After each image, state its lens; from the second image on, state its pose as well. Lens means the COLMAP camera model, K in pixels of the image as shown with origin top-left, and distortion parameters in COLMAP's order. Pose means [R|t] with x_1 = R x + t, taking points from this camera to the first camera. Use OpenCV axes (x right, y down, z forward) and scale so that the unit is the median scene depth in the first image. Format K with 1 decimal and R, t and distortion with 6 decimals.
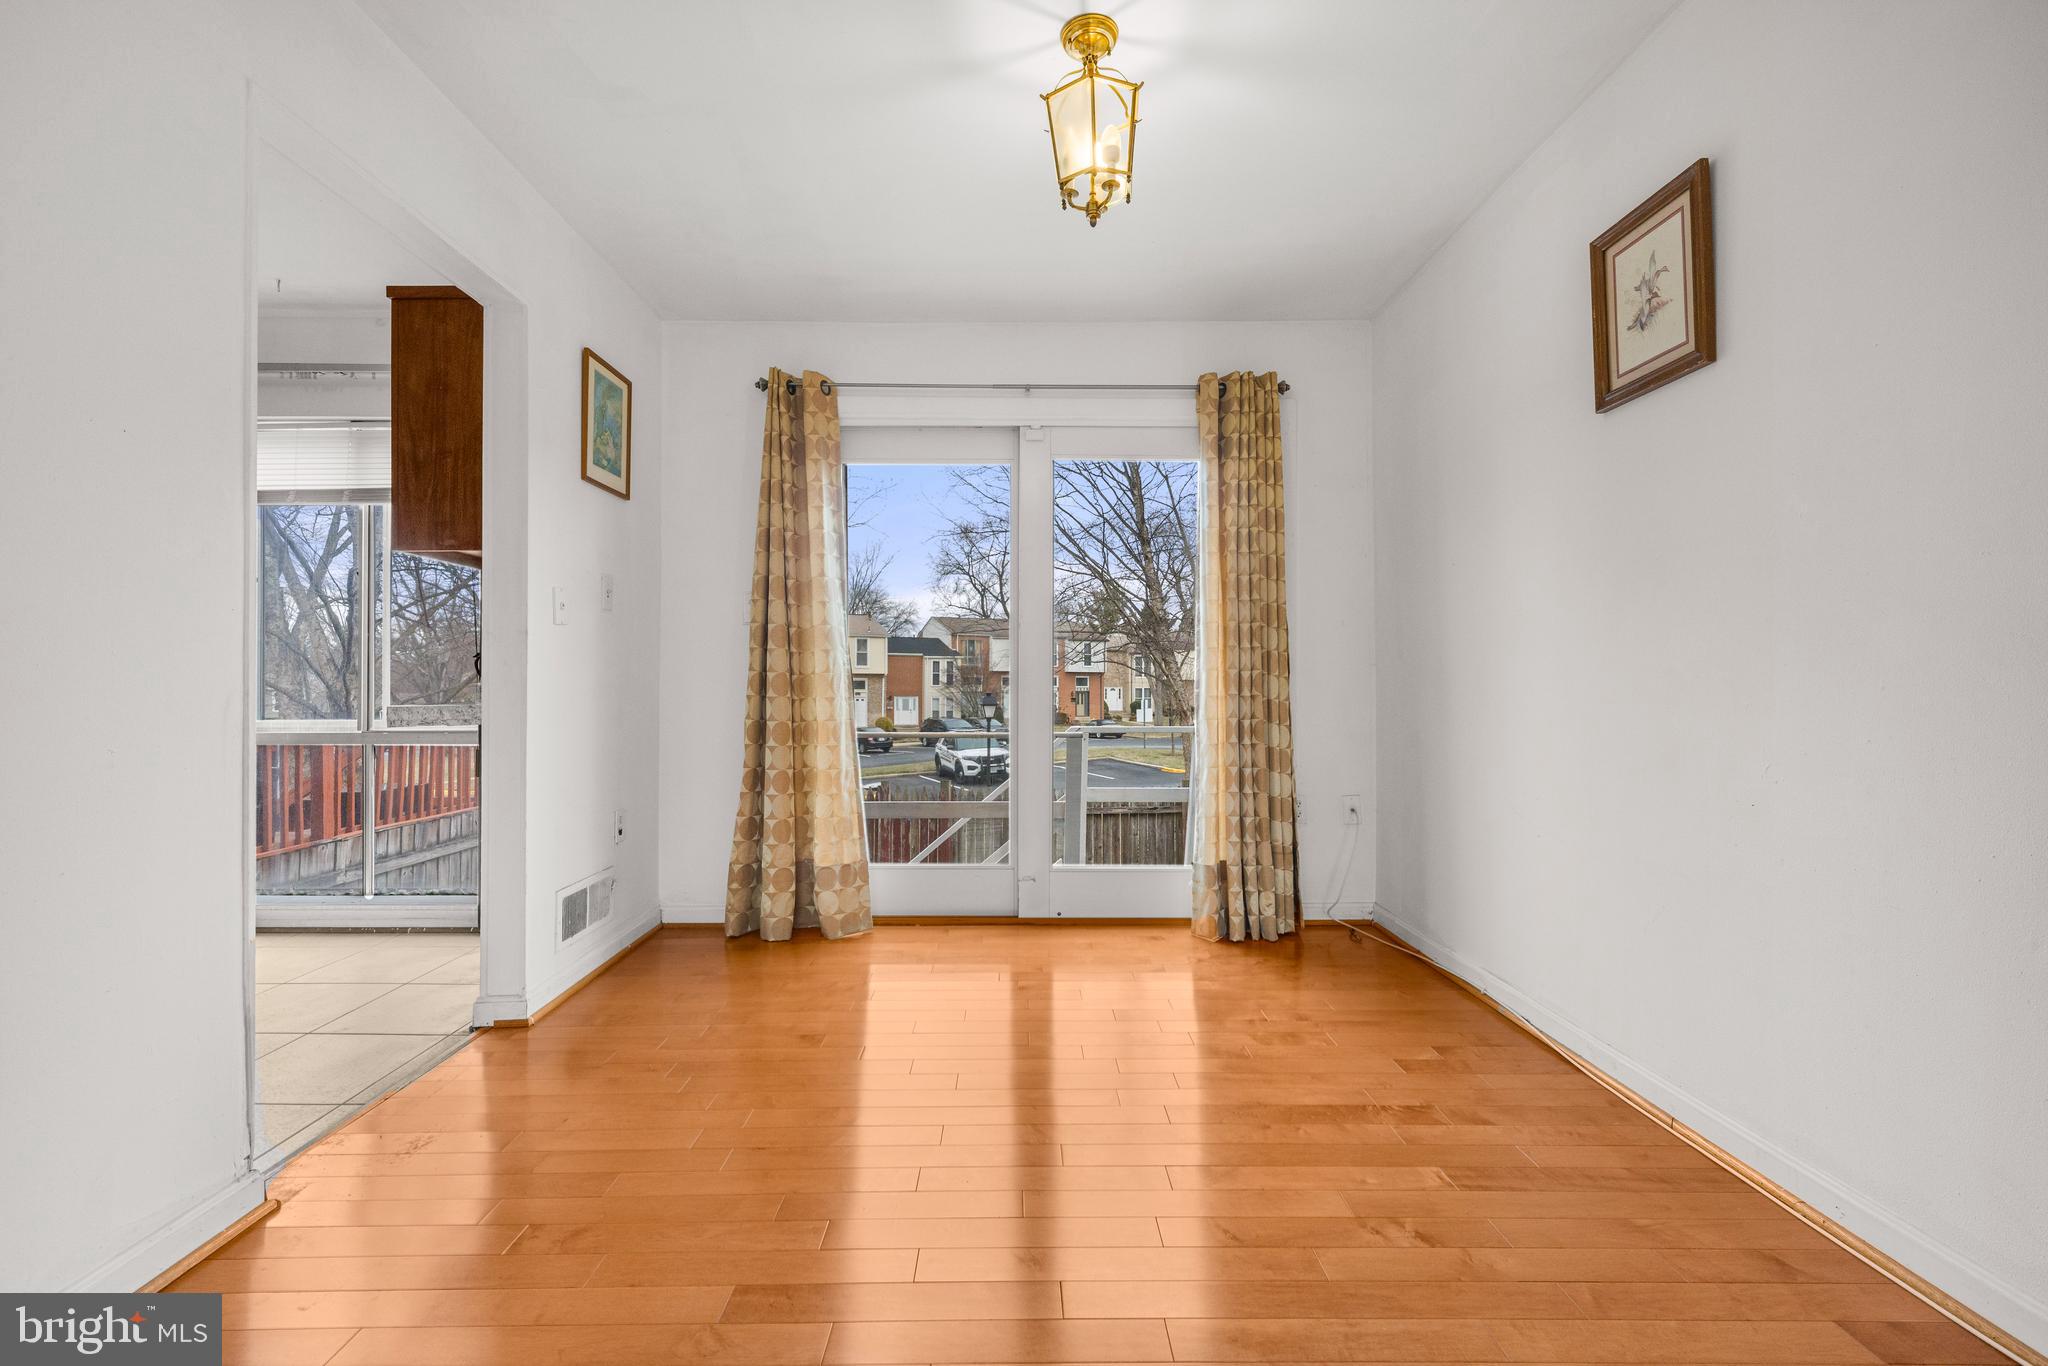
lens RADIAL K [[887.0, 0, 1012.7], [0, 887.0, 684.2], [0, 0, 1]] dist [0.000782, -0.000839]
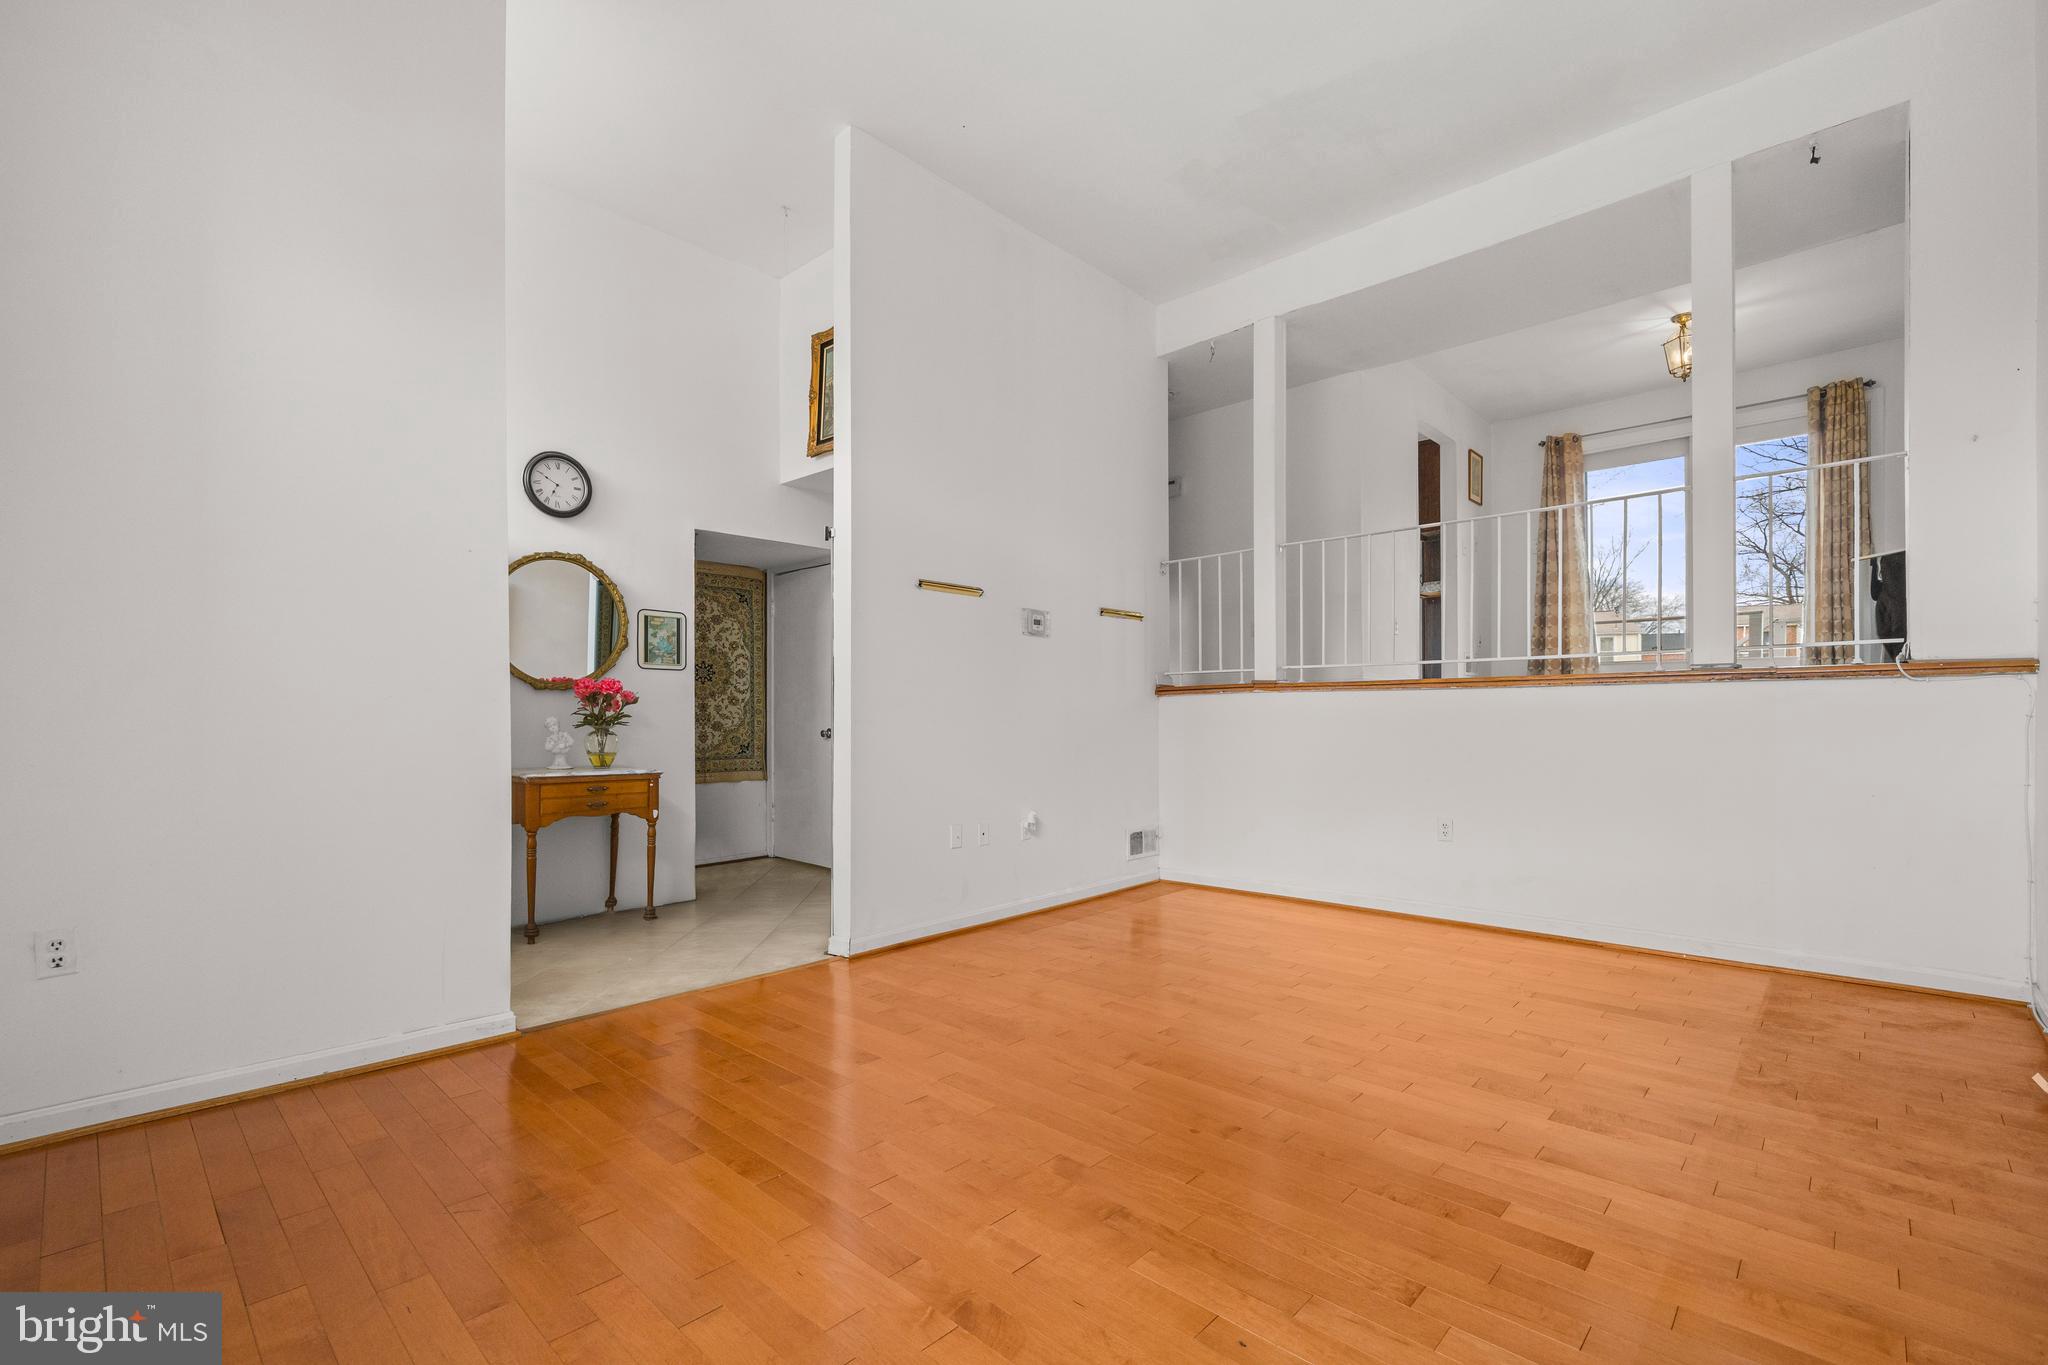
lens RADIAL K [[887.0, 0, 1033.7], [0, 887.0, 698.0], [0, 0, 1]] dist [0.000782, -0.000839]
pose [[0.736585, -0.015655, -0.676164, 0.274138], [0.012772, 0.999876, -0.009236, 0.304276], [0.676225, -0.001833, 0.736693, -1.510624]]
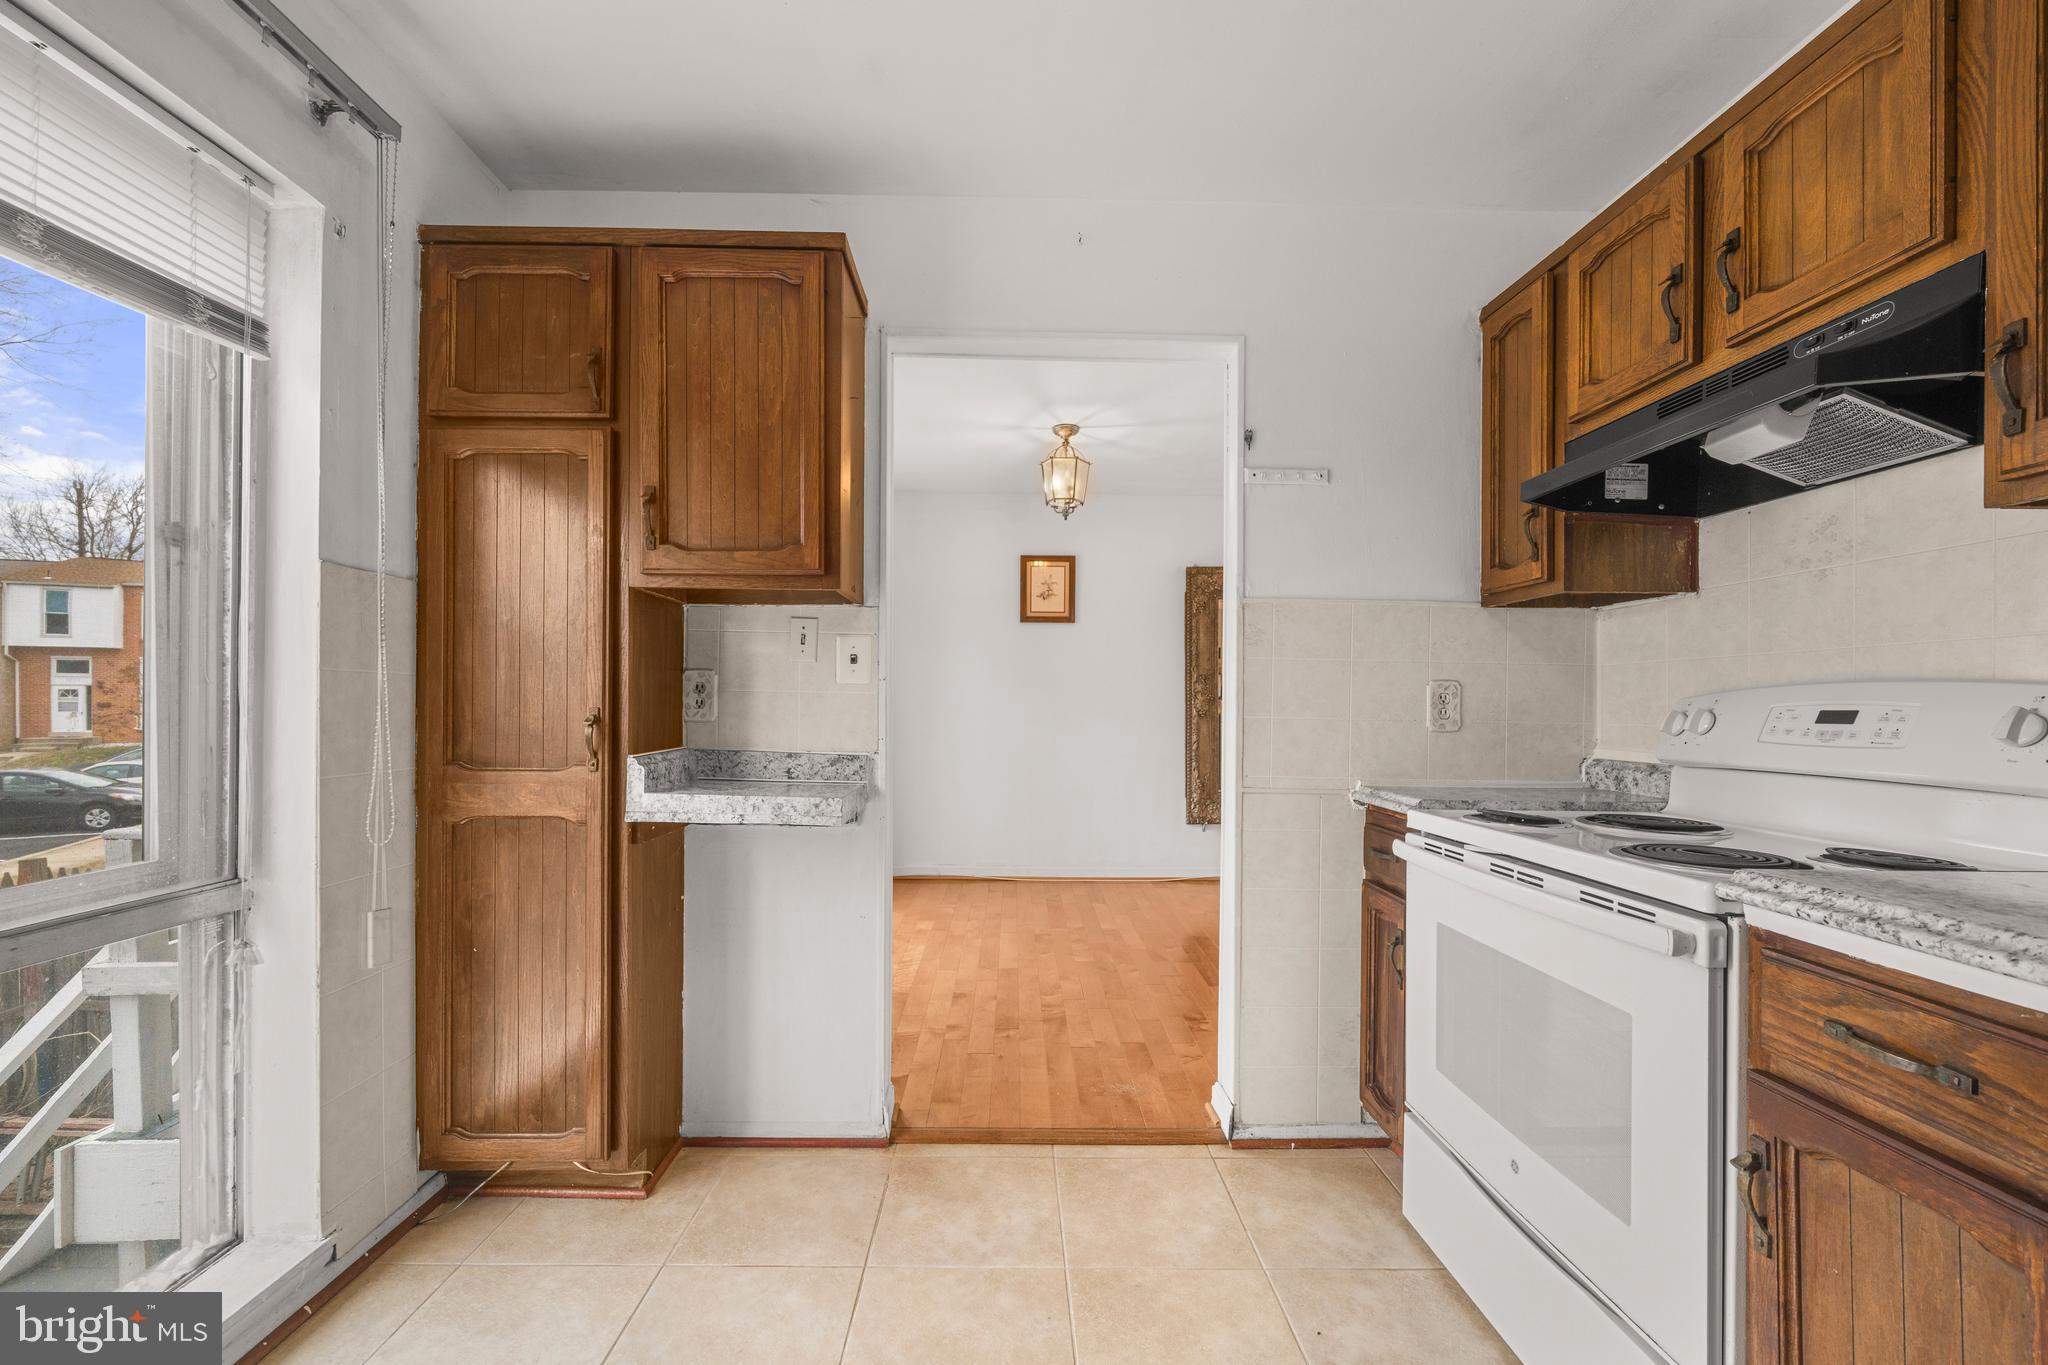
lens RADIAL K [[806.4, 0, 1025.7], [0, 806.4, 703.4], [0, 0, 1]] dist [-0.001706, 0.000272]
pose [[-0.010691, -0.005842, 0.999926, -1.097827], [-0.013475, 0.999893, 0.005698, -0.055293], [-0.999852, -0.013413, -0.010769, 0.661684]]
